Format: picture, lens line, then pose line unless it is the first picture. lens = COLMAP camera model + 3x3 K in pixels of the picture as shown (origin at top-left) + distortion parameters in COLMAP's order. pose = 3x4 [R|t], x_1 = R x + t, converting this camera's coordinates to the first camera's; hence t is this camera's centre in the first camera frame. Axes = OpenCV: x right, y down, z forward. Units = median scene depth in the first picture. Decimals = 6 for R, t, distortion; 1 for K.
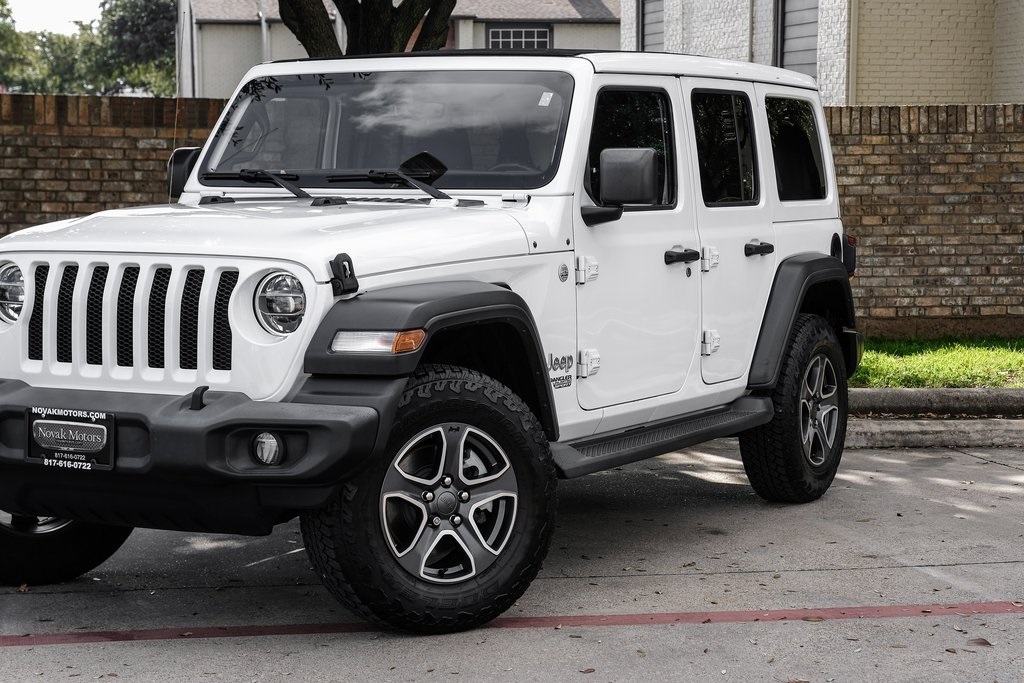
lens RADIAL K [[2061.5, 0, 505.1], [0, 2061.5, 346.7], [0, 0, 1]] dist [0.067626, 0.000000]
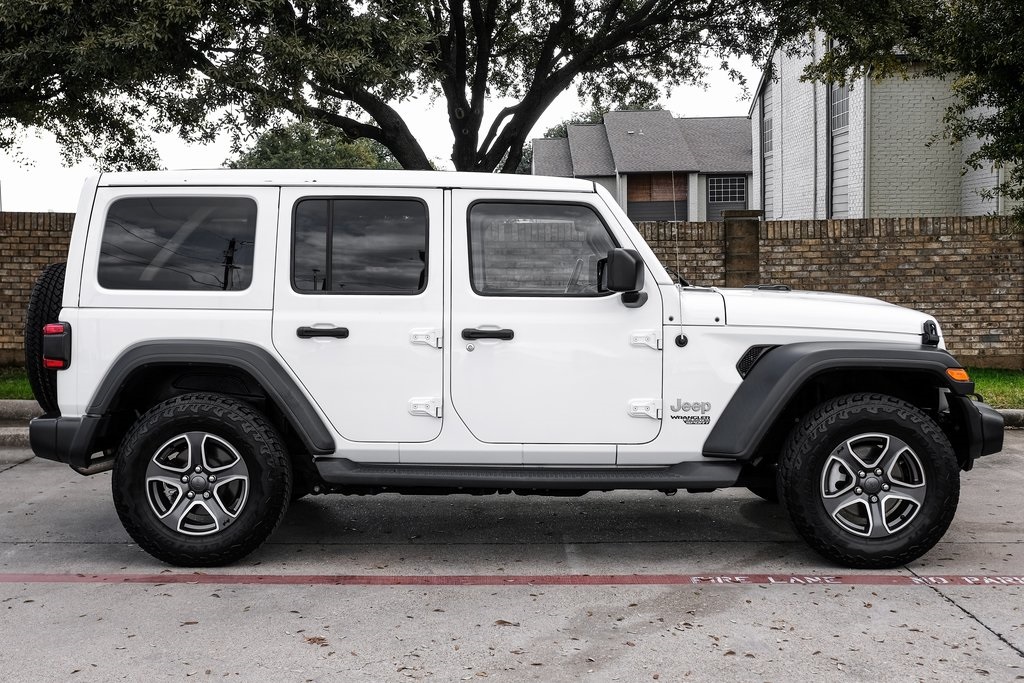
lens RADIAL K [[1208.7, 0, 498.6], [0, 1208.7, 339.9], [0, 0, 1]] dist [-0.011208, 0.000000]
pose [[0.979567, 0.002623, -0.201102, 0.143307], [-0.007154, 0.999737, -0.021806, -0.006259], [0.200991, 0.022799, 0.979328, 0.080808]]
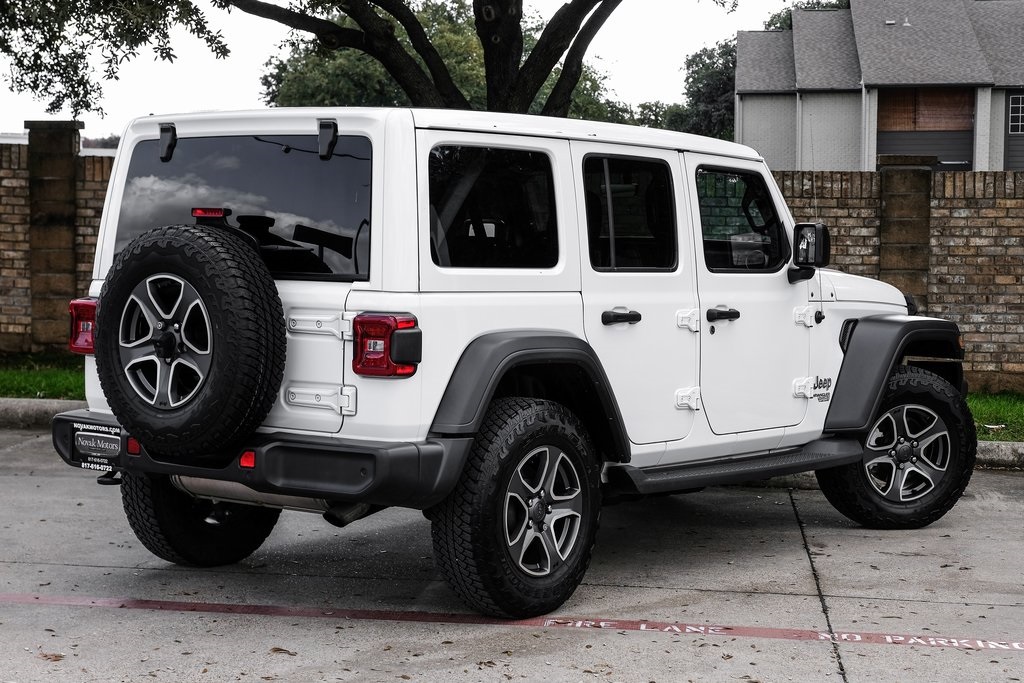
lens RADIAL K [[1869.4, 0, 496.2], [0, 1869.4, 353.9], [0, 0, 1]] dist [0.039550, 0.000000]
pose [[0.951663, 0.032773, -0.305390, 0.243483], [-0.037887, 0.999223, -0.010834, -0.003390], [0.304797, 0.021881, 0.952166, 0.013162]]
